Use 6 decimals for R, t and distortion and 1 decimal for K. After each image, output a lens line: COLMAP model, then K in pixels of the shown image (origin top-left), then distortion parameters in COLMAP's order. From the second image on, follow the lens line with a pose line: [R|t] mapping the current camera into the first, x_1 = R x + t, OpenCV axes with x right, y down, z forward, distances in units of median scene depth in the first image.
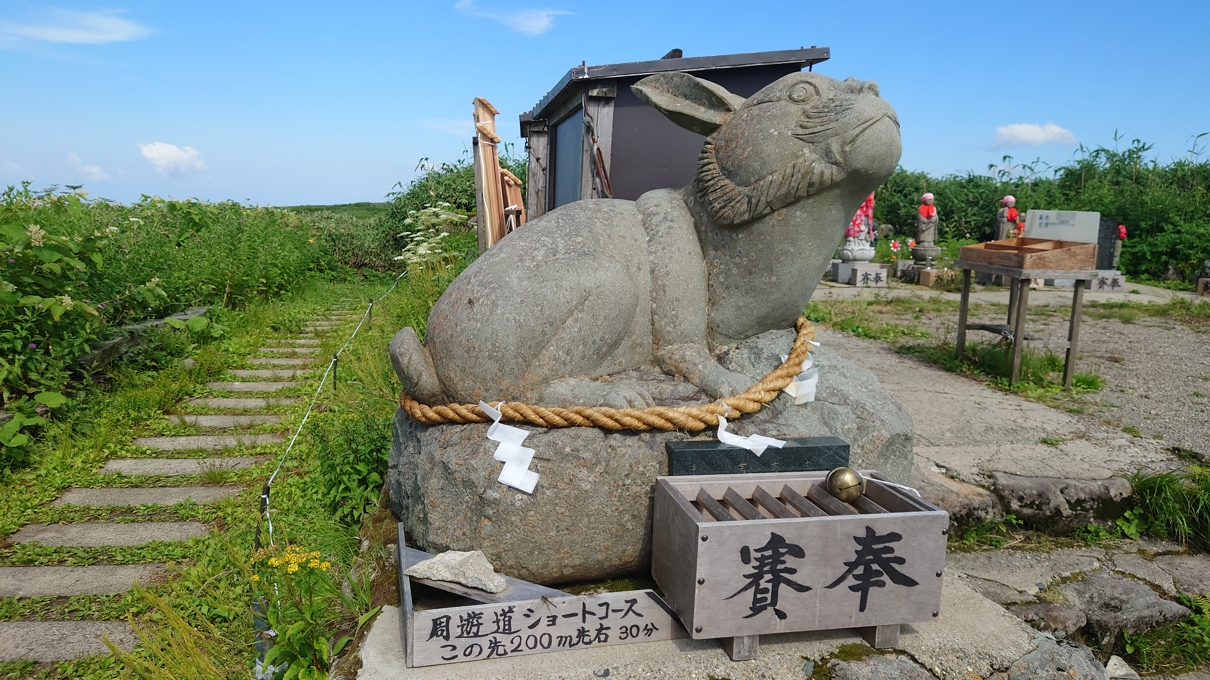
lens RADIAL K [[838.8, 0, 604.4], [0, 838.8, 341.0], [0, 0, 1]] dist [0.005558, -0.006448]
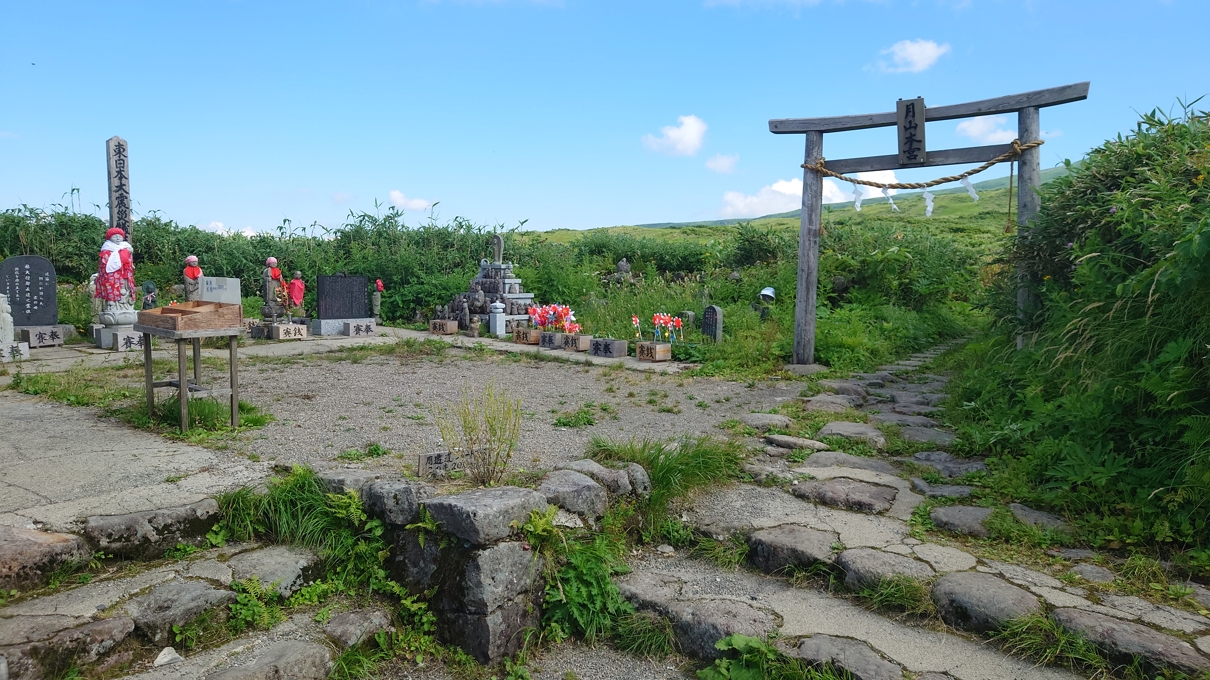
lens RADIAL K [[838.8, 0, 605.1], [0, 838.8, 339.5], [0, 0, 1]] dist [0.005558, -0.006448]
pose [[0.757298, -0.079962, 0.648155, 0.282513], [0.121338, 0.992423, -0.019336, 0.026333], [-0.641698, 0.093289, 0.761263, -0.324150]]
